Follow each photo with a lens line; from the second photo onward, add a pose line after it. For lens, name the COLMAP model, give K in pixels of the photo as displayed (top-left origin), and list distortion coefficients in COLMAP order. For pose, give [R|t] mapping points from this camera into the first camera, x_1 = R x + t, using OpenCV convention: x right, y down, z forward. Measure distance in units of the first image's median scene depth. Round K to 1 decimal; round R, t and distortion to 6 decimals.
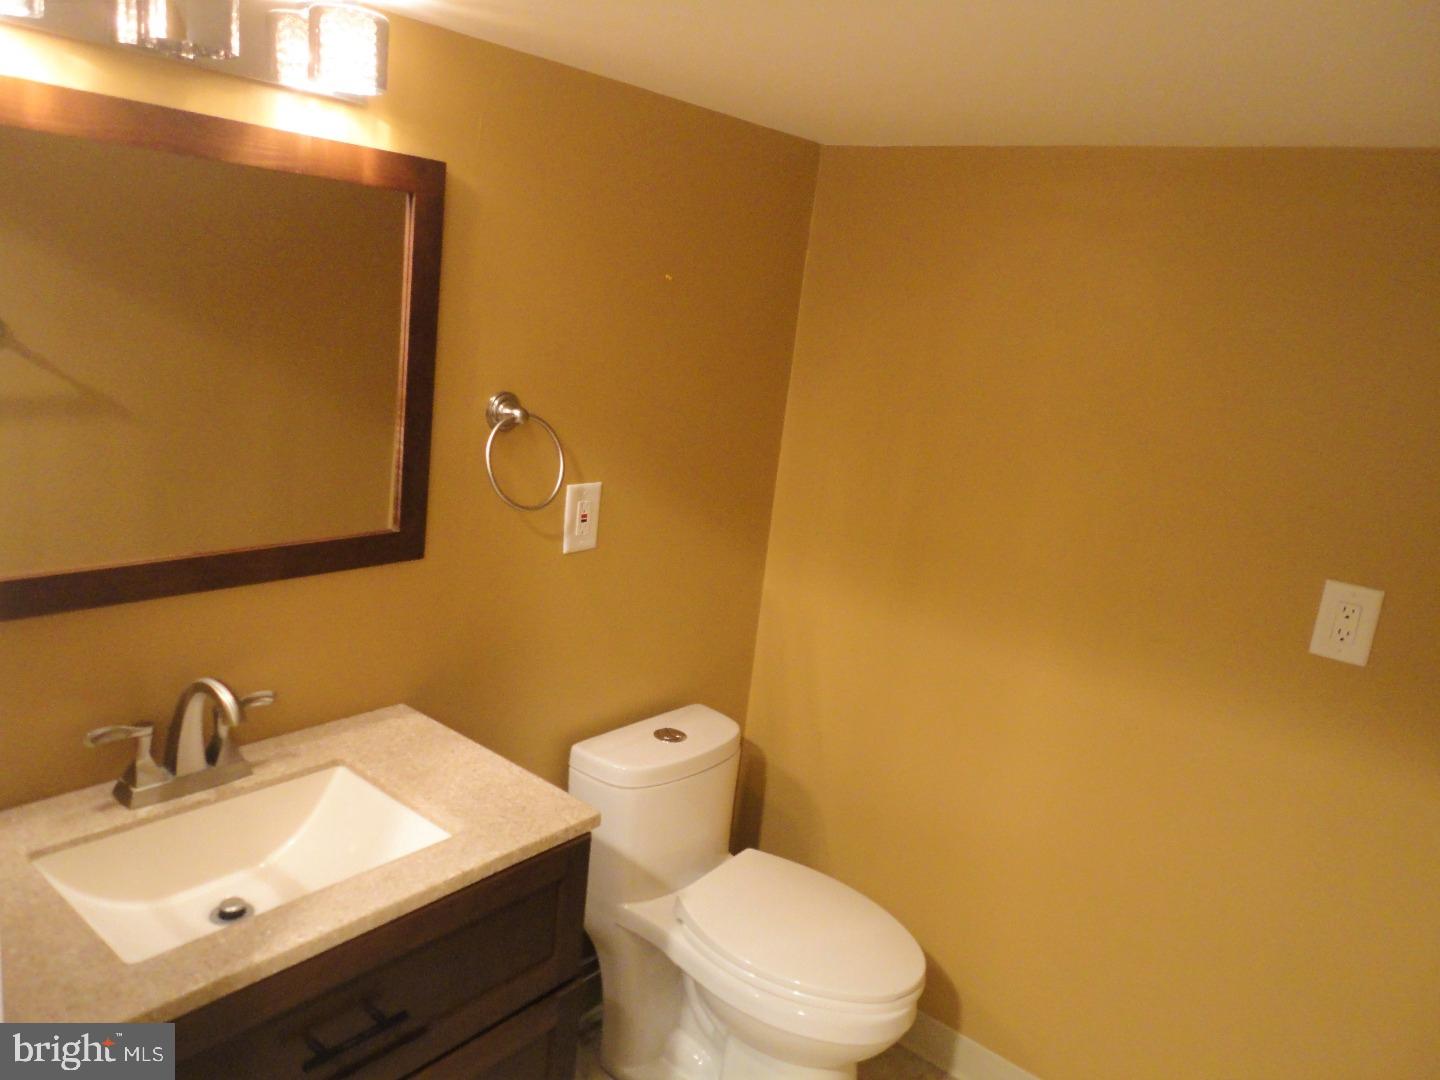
lens RADIAL K [[1064.9, 0, 719.7], [0, 1064.9, 534.1], [0, 0, 1]] dist [0.027156, 0.004345]
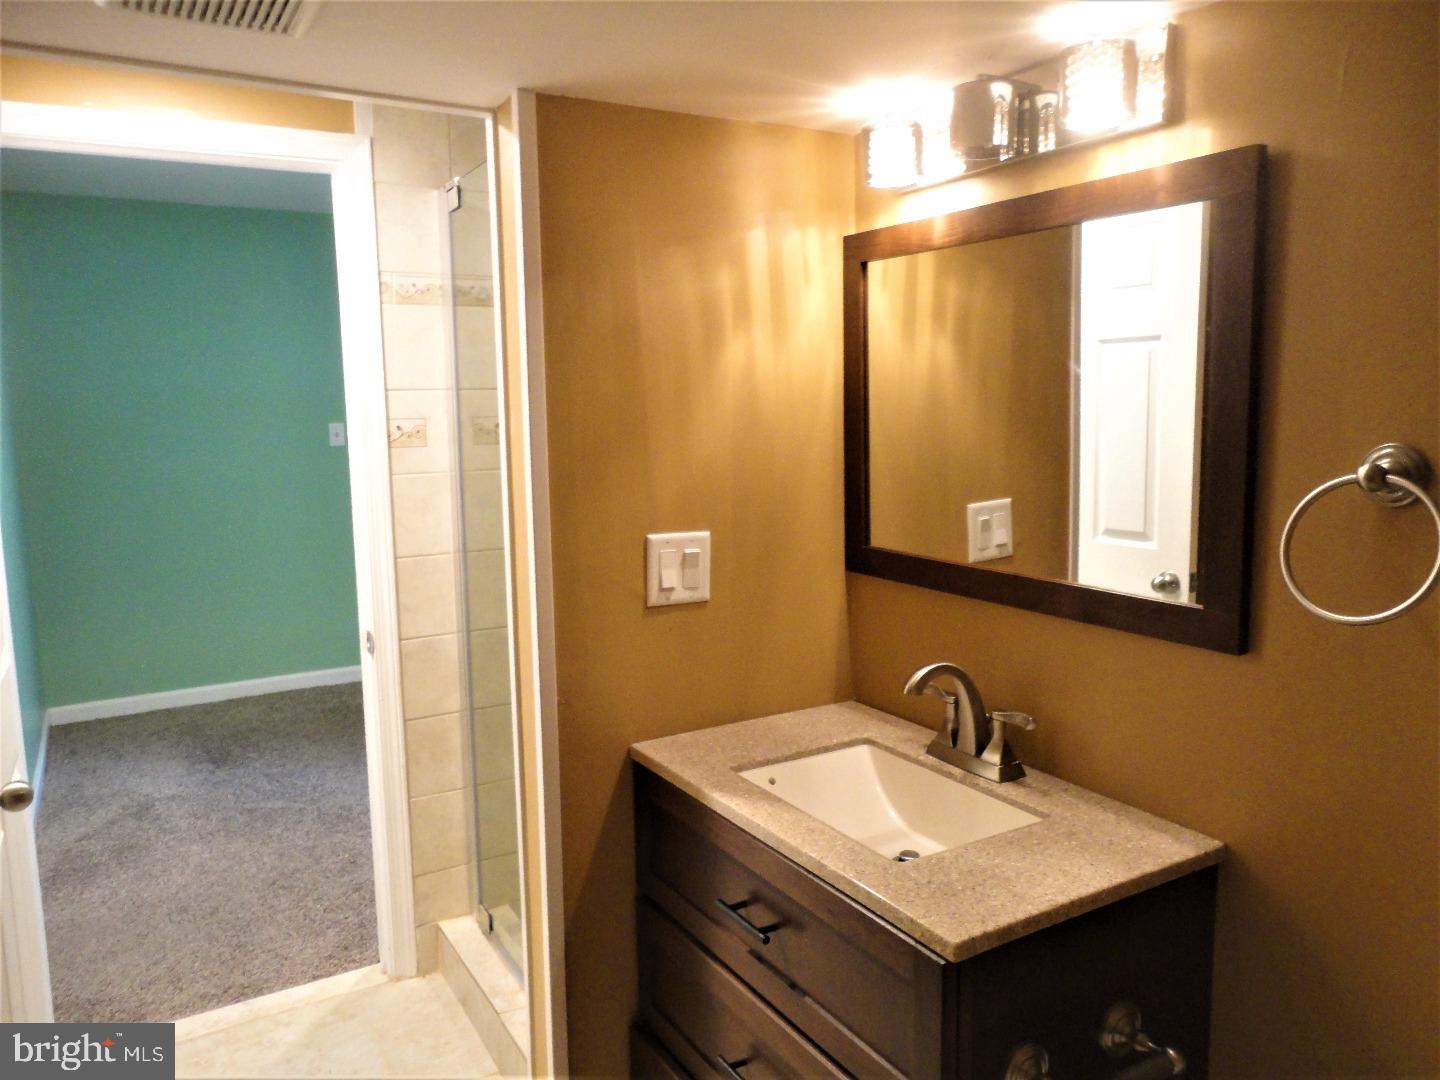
lens RADIAL K [[1064.9, 0, 719.7], [0, 1064.9, 534.1], [0, 0, 1]] dist [0.027156, 0.004345]
pose [[-0.345470, 0.012658, -0.938345, 0.643753], [-0.236805, 0.966374, 0.100220, -0.056768], [0.908061, 0.256828, -0.330856, 1.006621]]
